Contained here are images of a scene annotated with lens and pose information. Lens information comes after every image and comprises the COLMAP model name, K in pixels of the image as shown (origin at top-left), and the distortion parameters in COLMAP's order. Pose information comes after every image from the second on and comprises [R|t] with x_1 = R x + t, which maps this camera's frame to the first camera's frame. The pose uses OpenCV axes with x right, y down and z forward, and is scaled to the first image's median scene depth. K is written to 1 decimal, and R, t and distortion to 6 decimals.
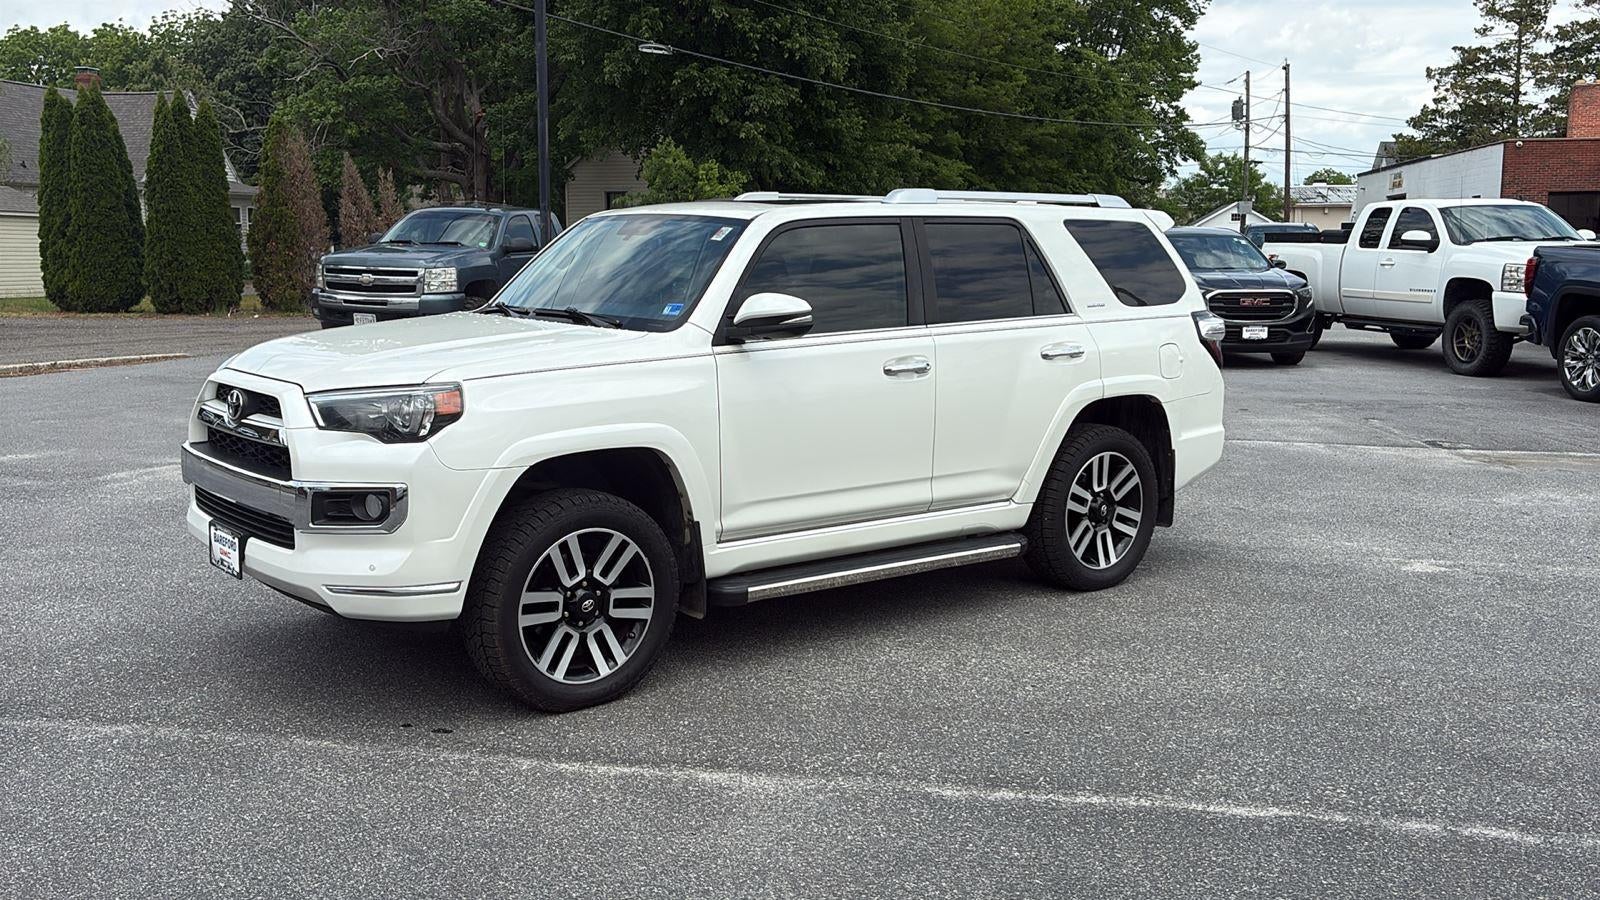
lens RADIAL K [[1474.1, 0, 761.3], [0, 1474.1, 464.1], [0, 0, 1]] dist [0.048976, -0.060407]
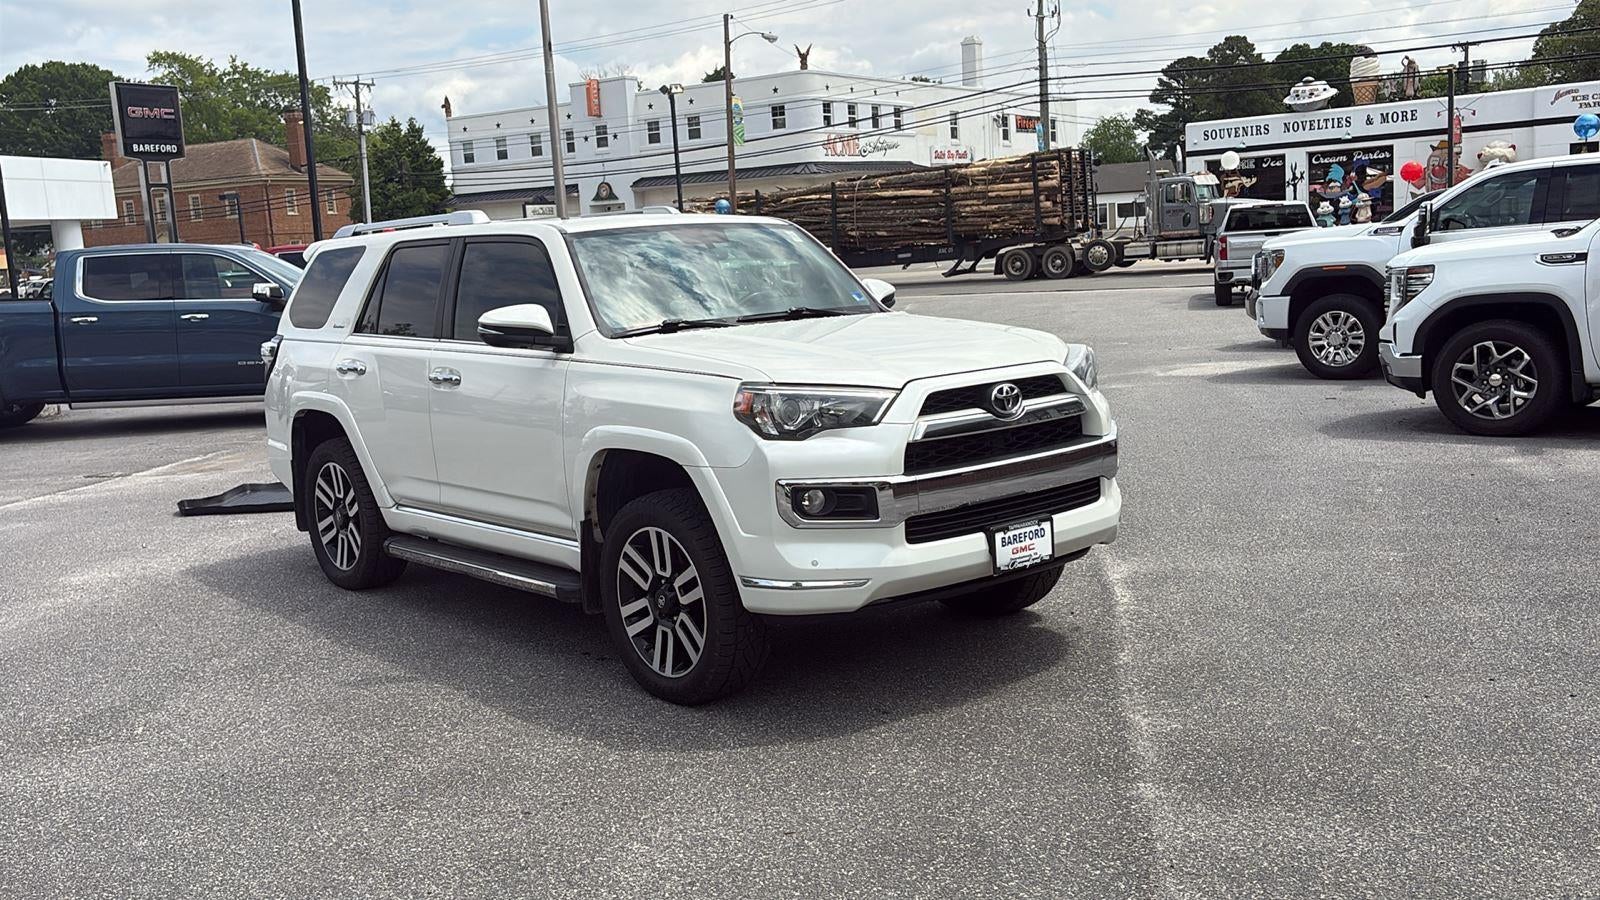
lens RADIAL K [[1474.1, 0, 761.3], [0, 1474.1, 464.1], [0, 0, 1]] dist [0.048976, -0.060407]
pose [[-0.008787, -0.151568, 0.988408, -1.003516], [0.214118, 0.965235, 0.149918, -0.135448], [-0.976768, 0.212953, 0.023972, 0.861805]]
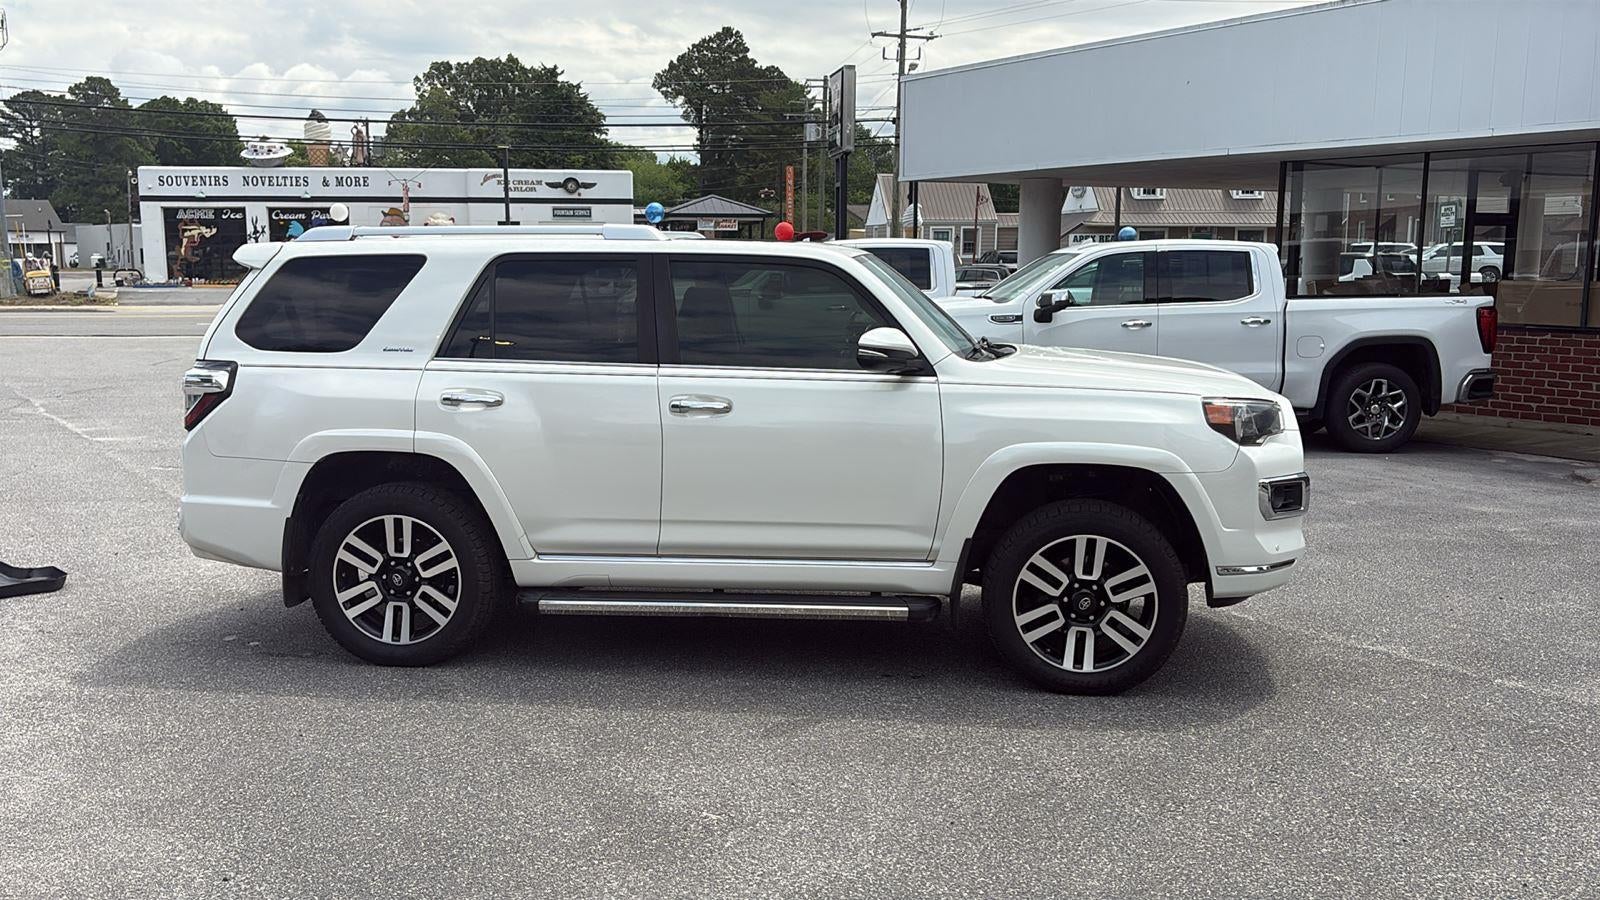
lens RADIAL K [[1454.7, 0, 770.9], [0, 1454.7, 513.3], [0, 0, 1]] dist [0.072477, -0.121762]
pose [[-0.687285, -0.126405, 0.715305, -0.716227], [0.111361, 0.954766, 0.275720, -0.259149], [-0.717801, 0.269155, -0.642120, 1.593379]]
